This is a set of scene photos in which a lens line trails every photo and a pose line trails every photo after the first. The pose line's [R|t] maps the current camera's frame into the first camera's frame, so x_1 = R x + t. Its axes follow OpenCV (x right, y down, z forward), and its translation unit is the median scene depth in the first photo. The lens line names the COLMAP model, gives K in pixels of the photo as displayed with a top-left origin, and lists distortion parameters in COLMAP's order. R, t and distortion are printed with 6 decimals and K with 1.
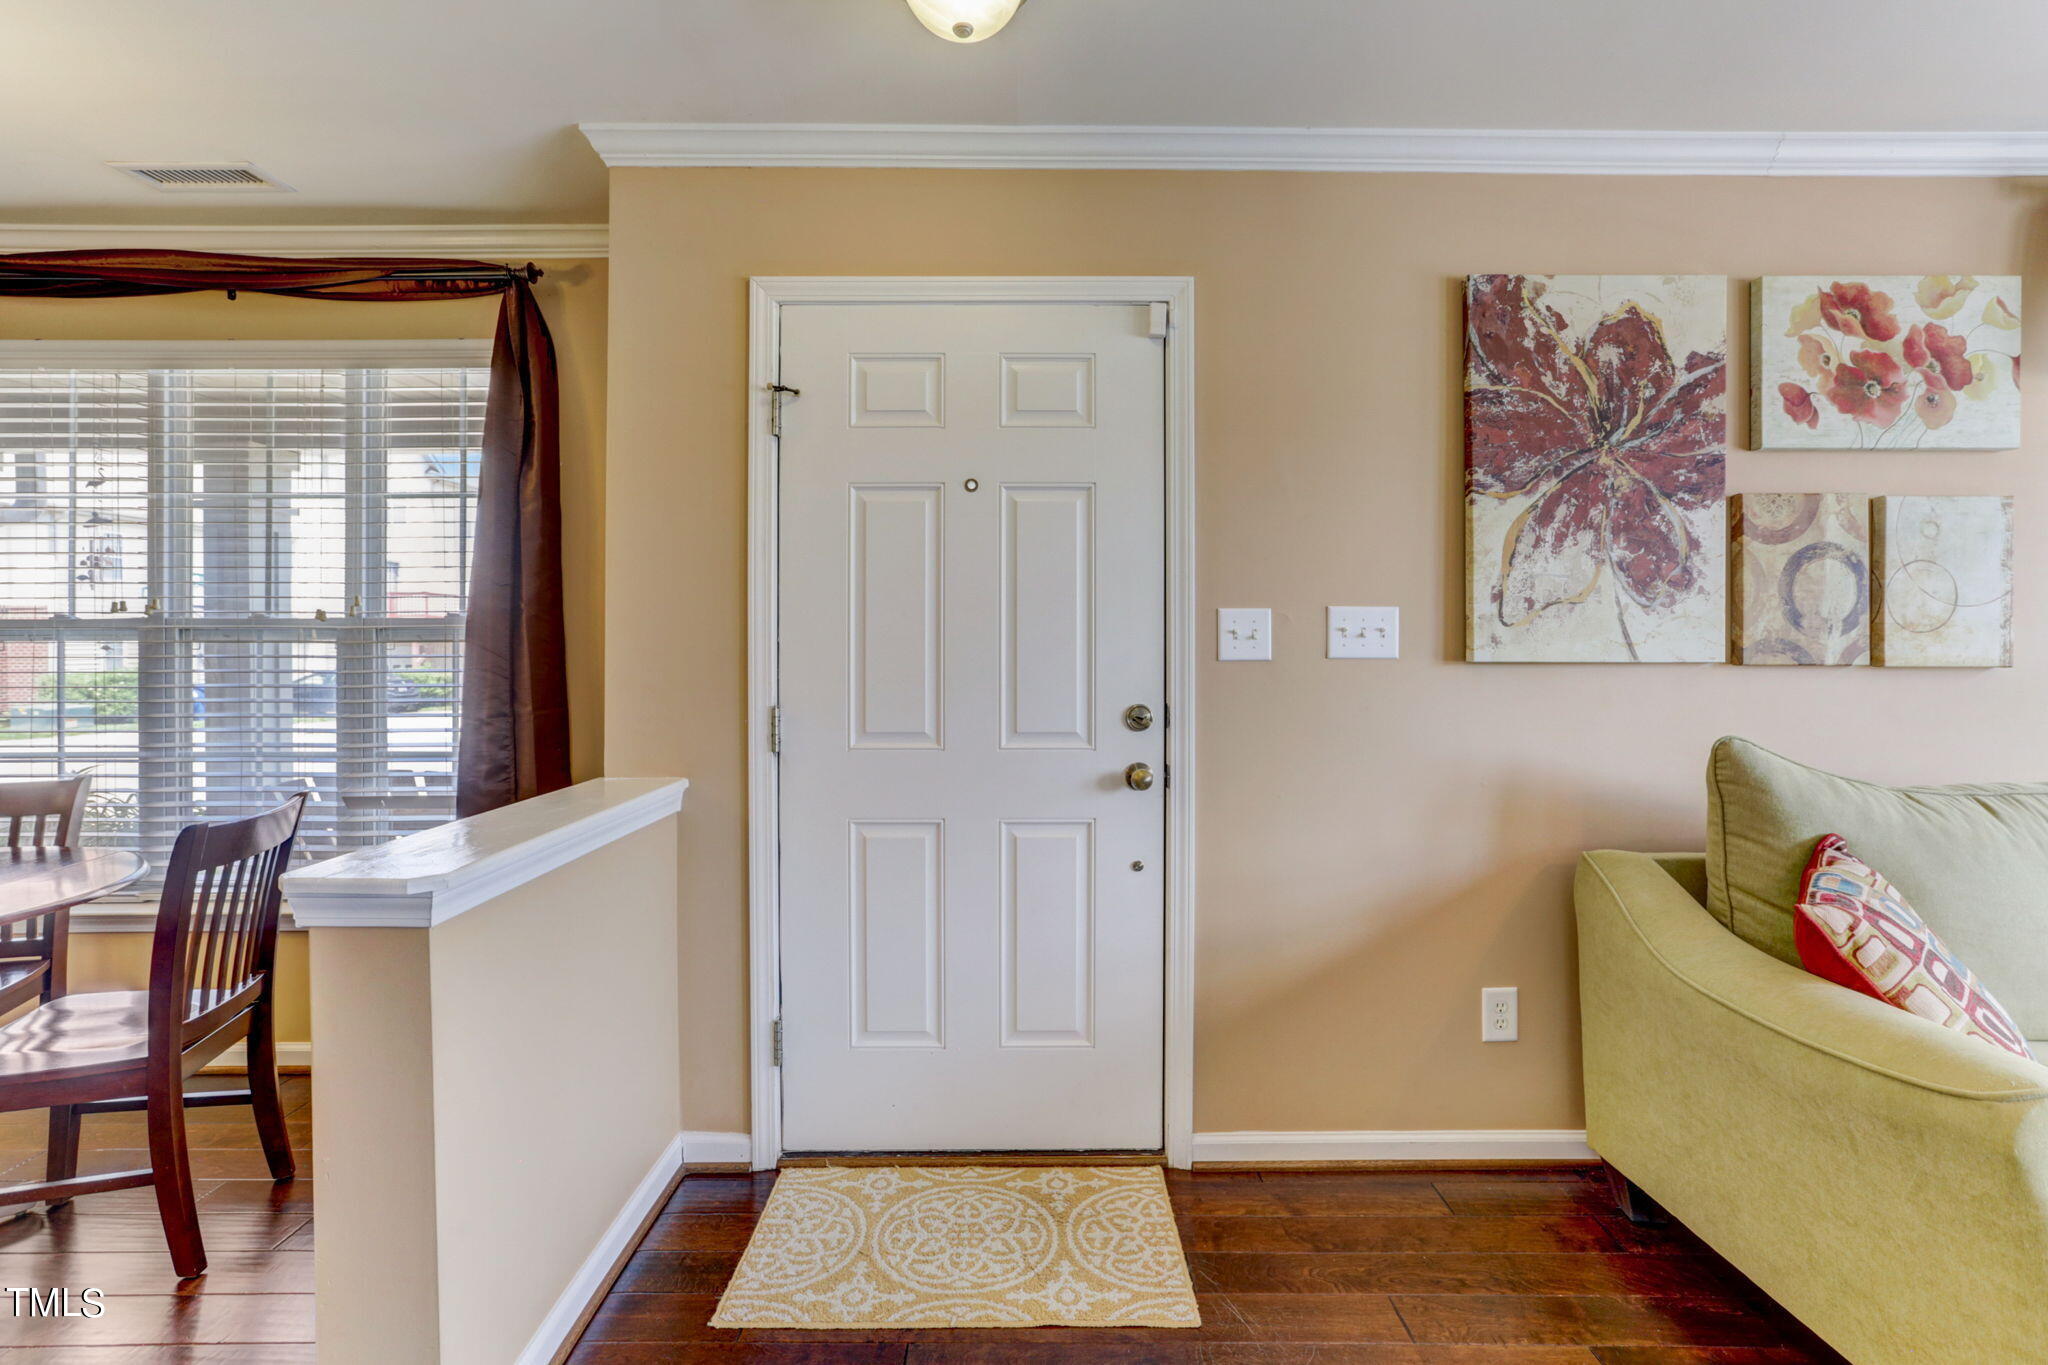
lens RADIAL K [[929.8, 0, 1030.6], [0, 929.8, 651.4], [0, 0, 1]] dist [-0.028708, 0.015127]
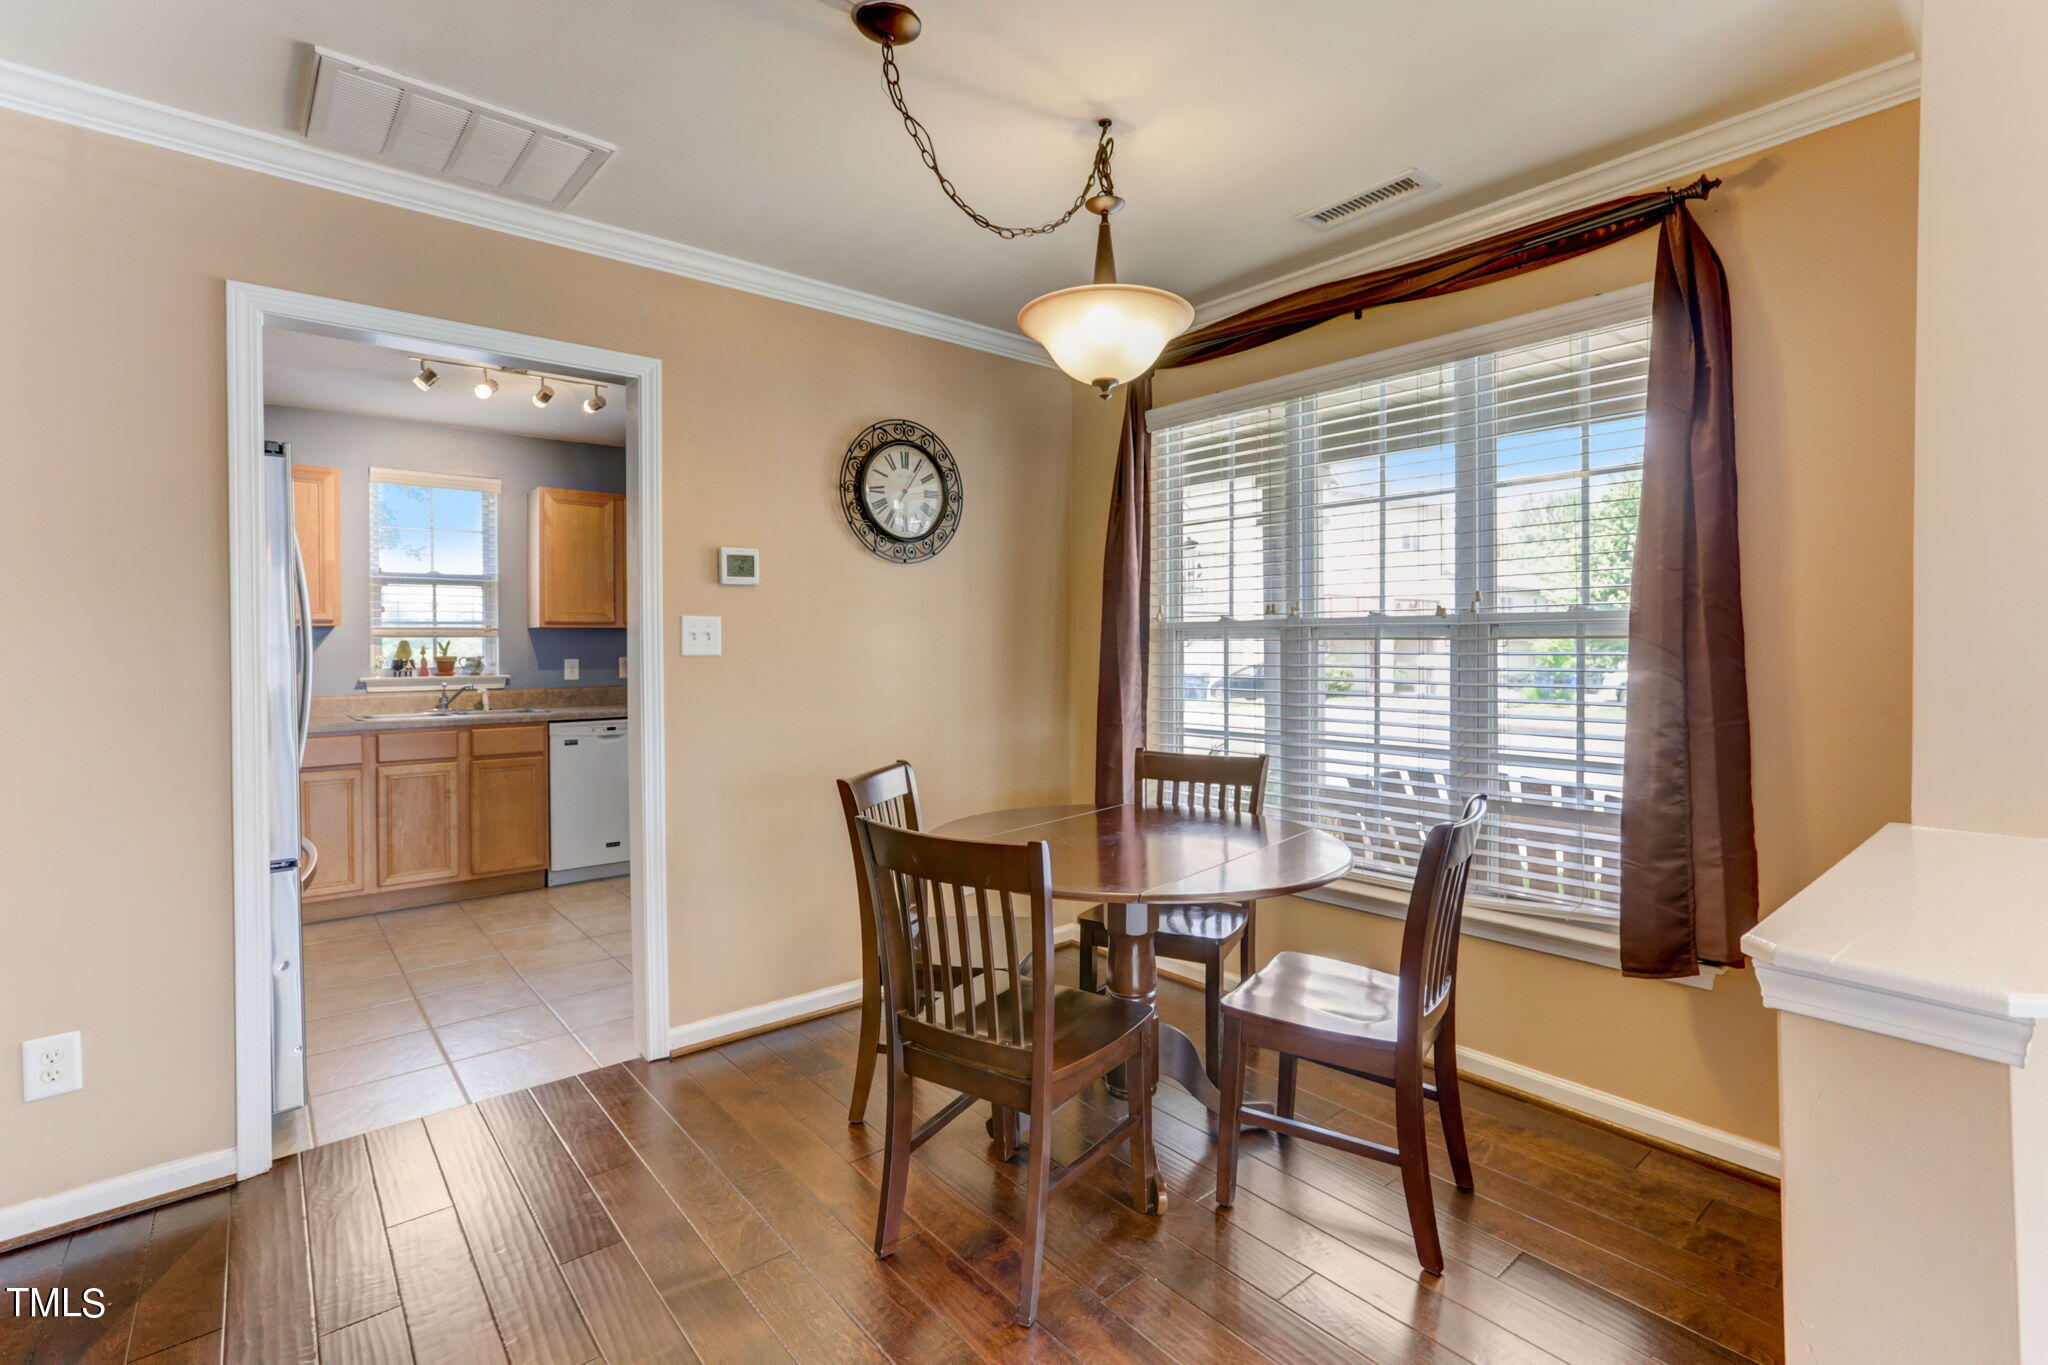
lens RADIAL K [[942.4, 0, 1025.9], [0, 942.4, 648.1], [0, 0, 1]] dist [-0.036215, 0.024697]
pose [[0.640465, 0.002016, -0.767984, -0.338881], [-0.001849, 0.999998, 0.001083, -0.000596], [0.767985, 0.000727, 0.640468, 0.006910]]
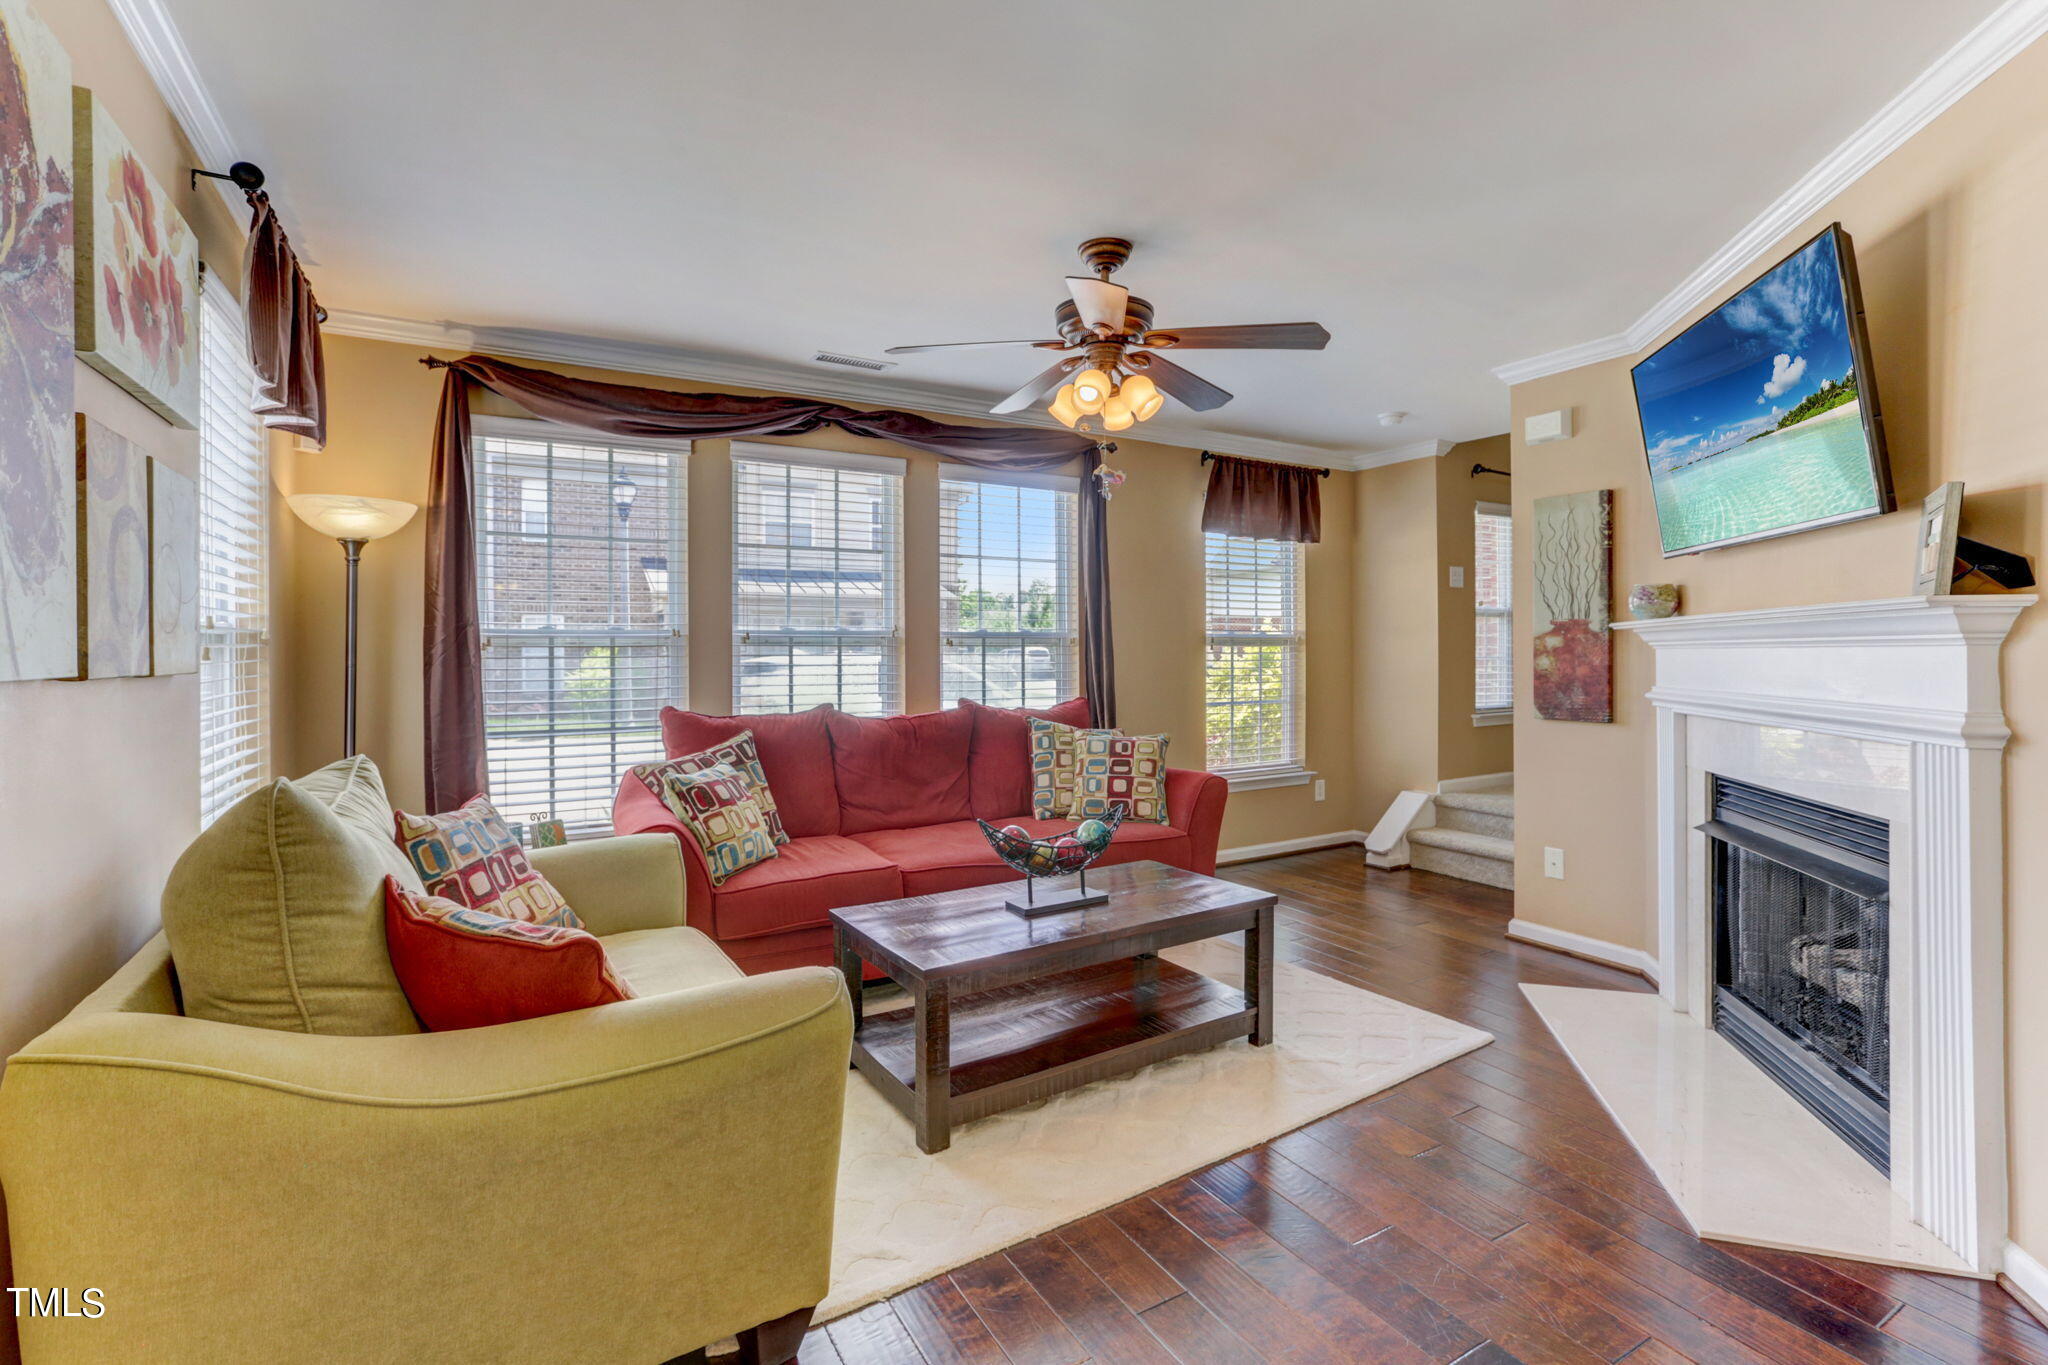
lens RADIAL K [[942.4, 0, 1025.9], [0, 942.4, 648.1], [0, 0, 1]] dist [-0.036215, 0.024697]
pose [[-0.500873, -0.001406, 0.865520, -0.122664], [0.008848, 0.999938, 0.006745, -0.006570], [-0.865476, 0.011036, -0.500830, 0.759638]]
